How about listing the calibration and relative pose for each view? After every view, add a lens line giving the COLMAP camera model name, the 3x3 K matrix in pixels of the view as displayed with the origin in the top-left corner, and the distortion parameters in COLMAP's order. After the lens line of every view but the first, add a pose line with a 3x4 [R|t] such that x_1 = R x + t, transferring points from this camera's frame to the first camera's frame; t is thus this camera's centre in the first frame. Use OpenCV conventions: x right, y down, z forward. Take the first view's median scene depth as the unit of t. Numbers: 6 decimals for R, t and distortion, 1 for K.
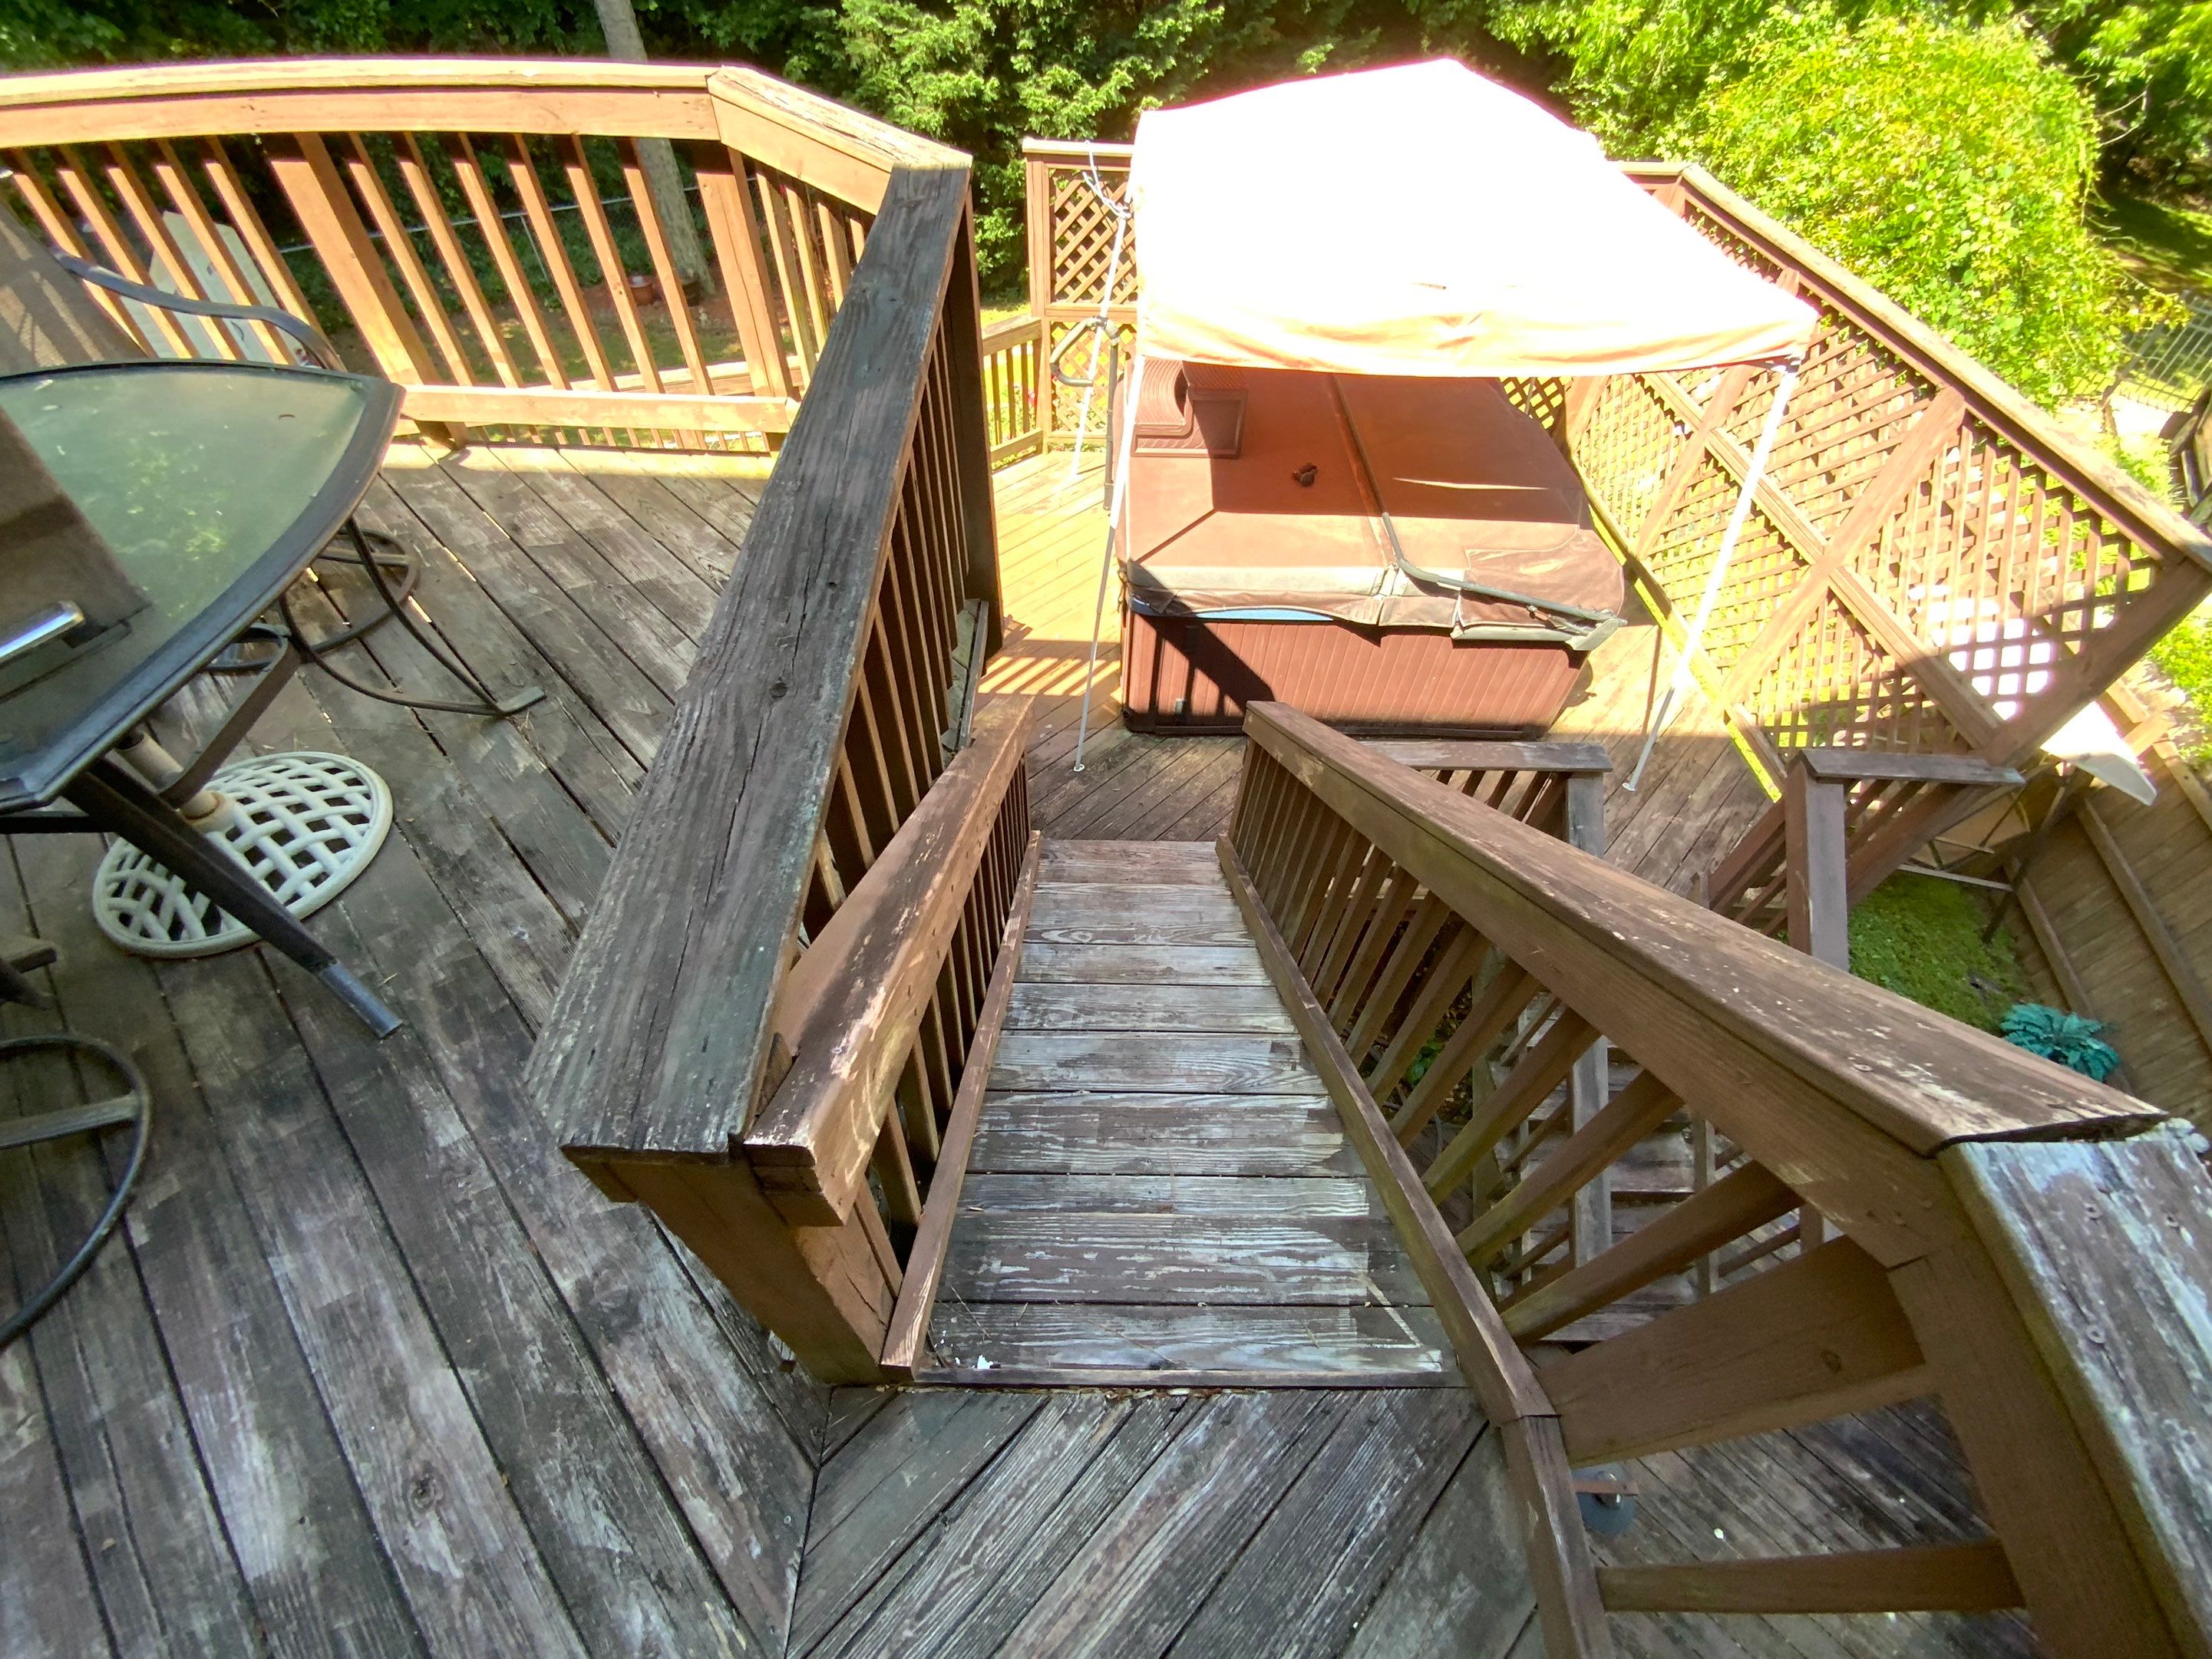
lens RADIAL K [[897.7, 0, 1094.5], [0, 897.7, 841.7], [0, 0, 1]] dist [0.002909, -0.010095]
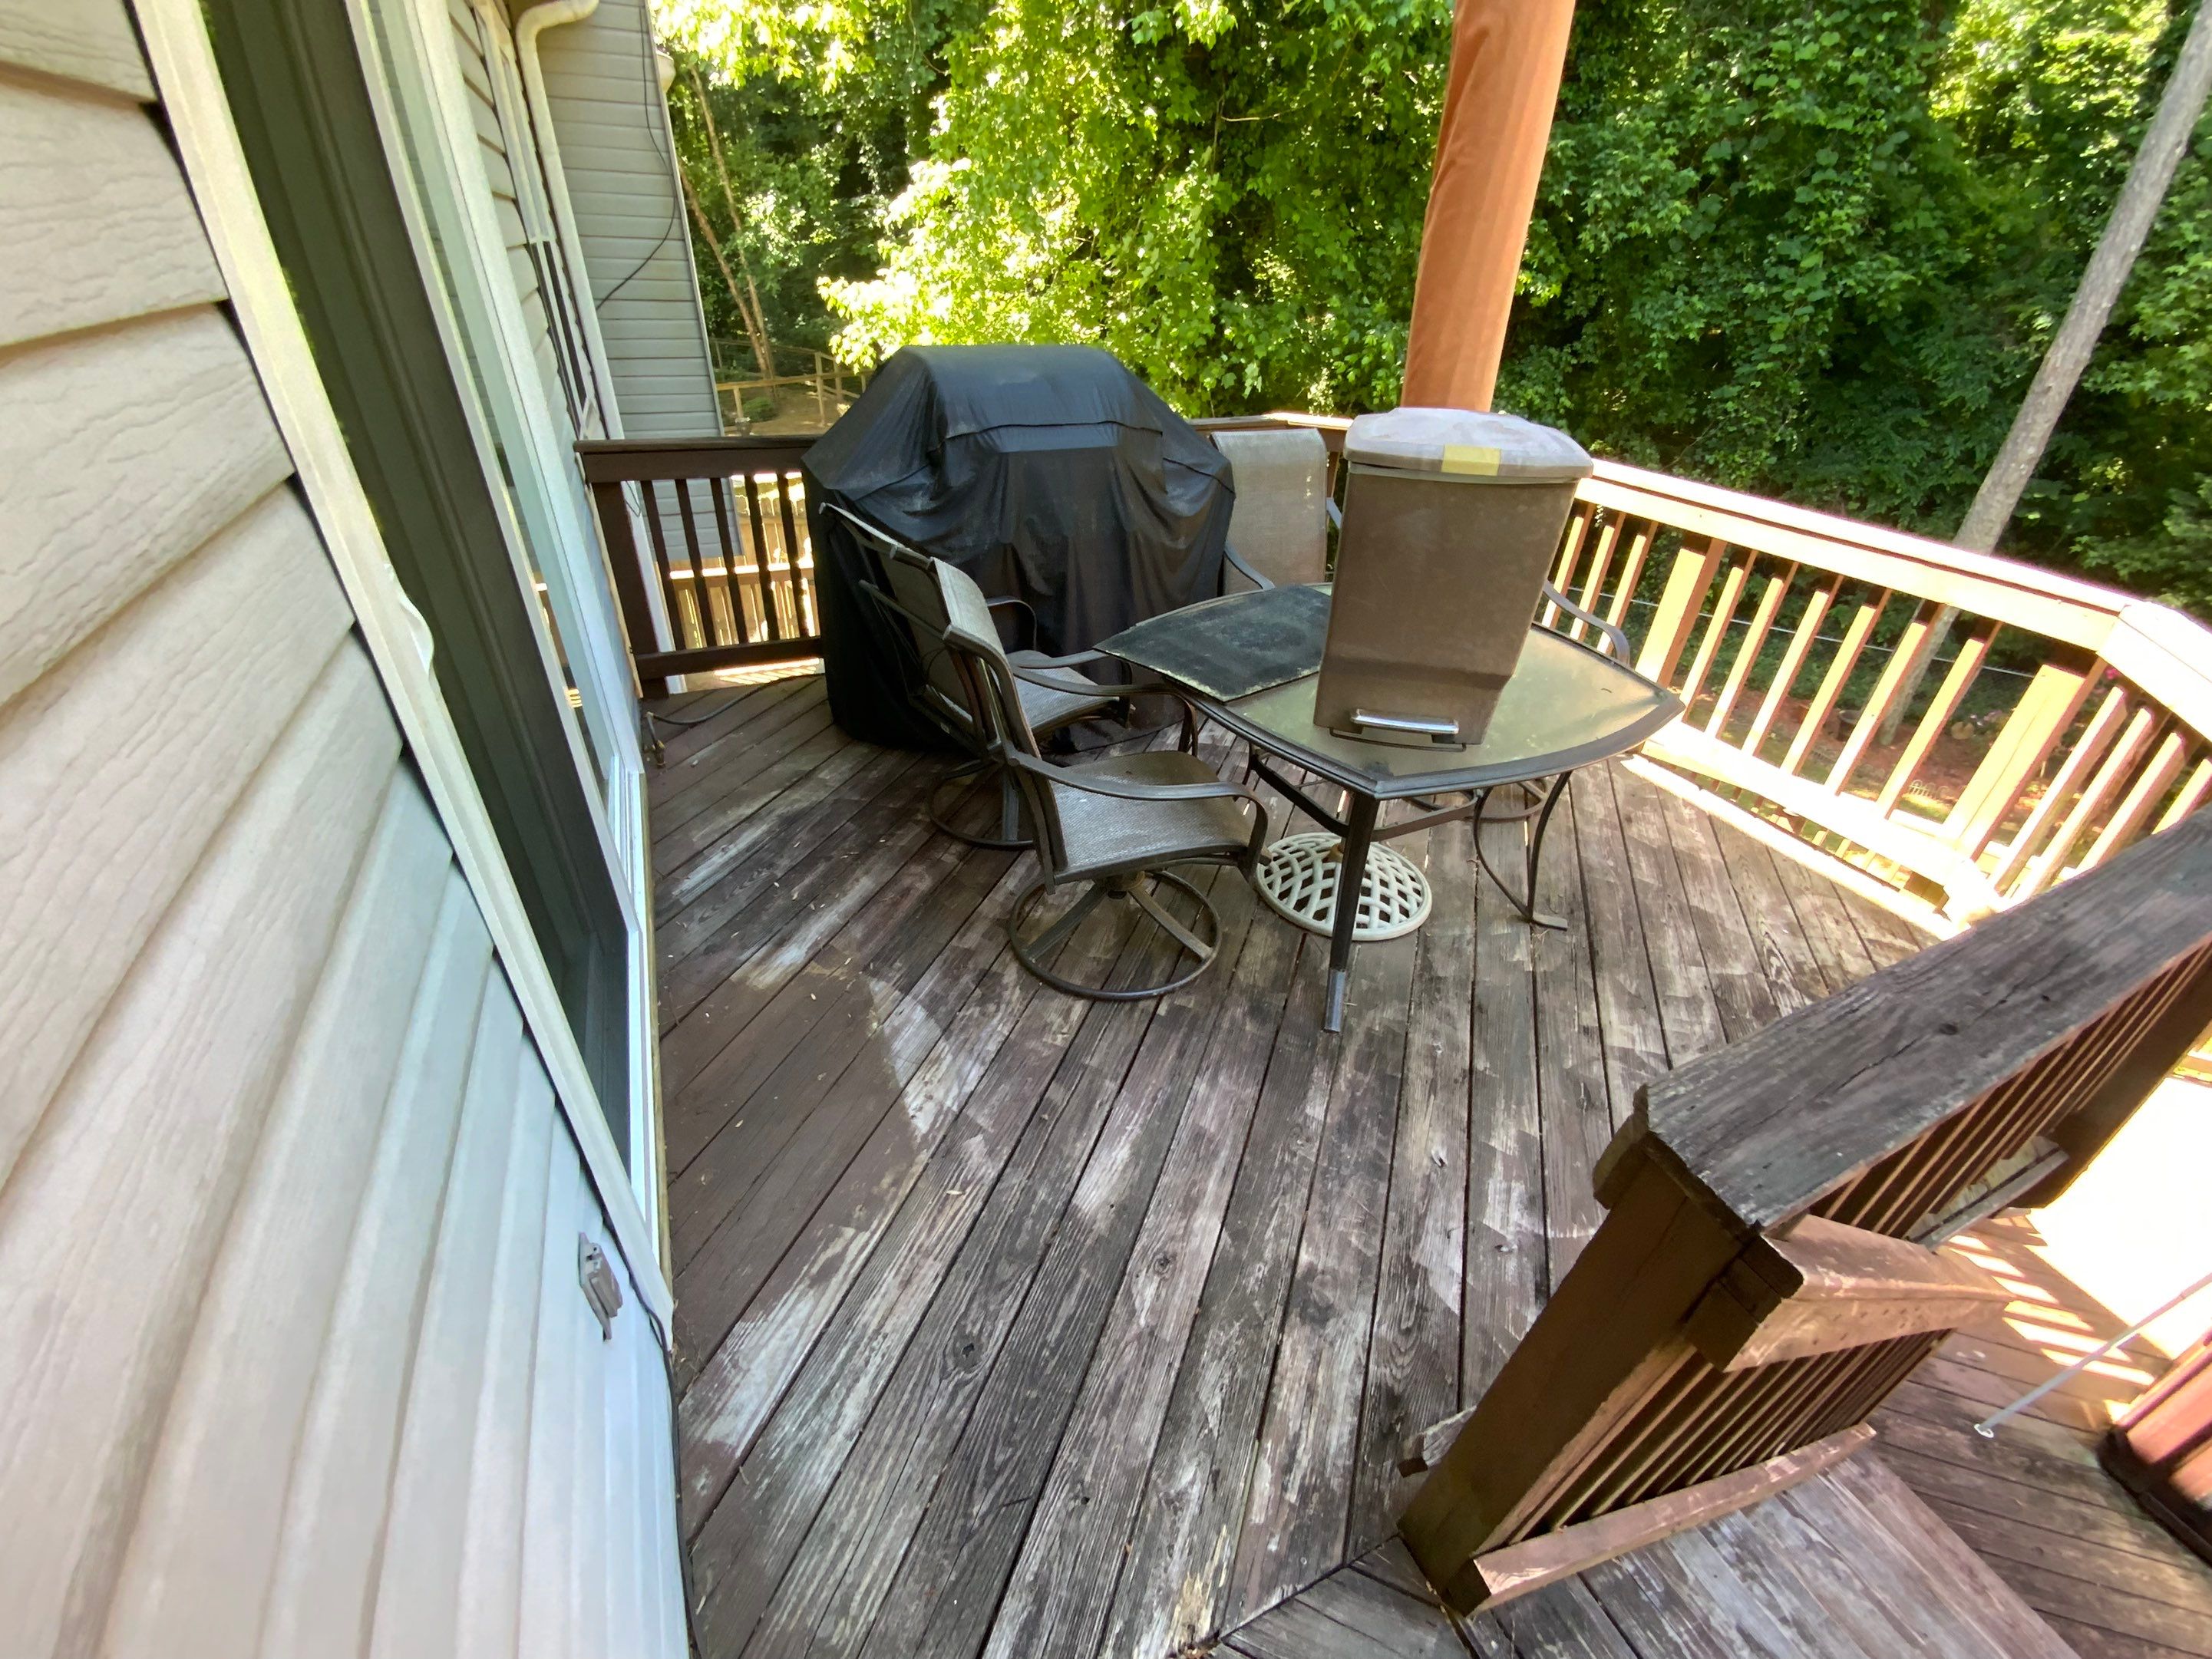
lens RADIAL K [[897.7, 0, 1087.0], [0, 897.7, 834.2], [0, 0, 1]] dist [0.002909, -0.010095]
pose [[0.421395, 0.483500, -0.767238, -0.030739], [-0.718835, 0.693883, 0.042463, 0.203321], [0.552904, 0.533624, 0.639956, -0.240902]]
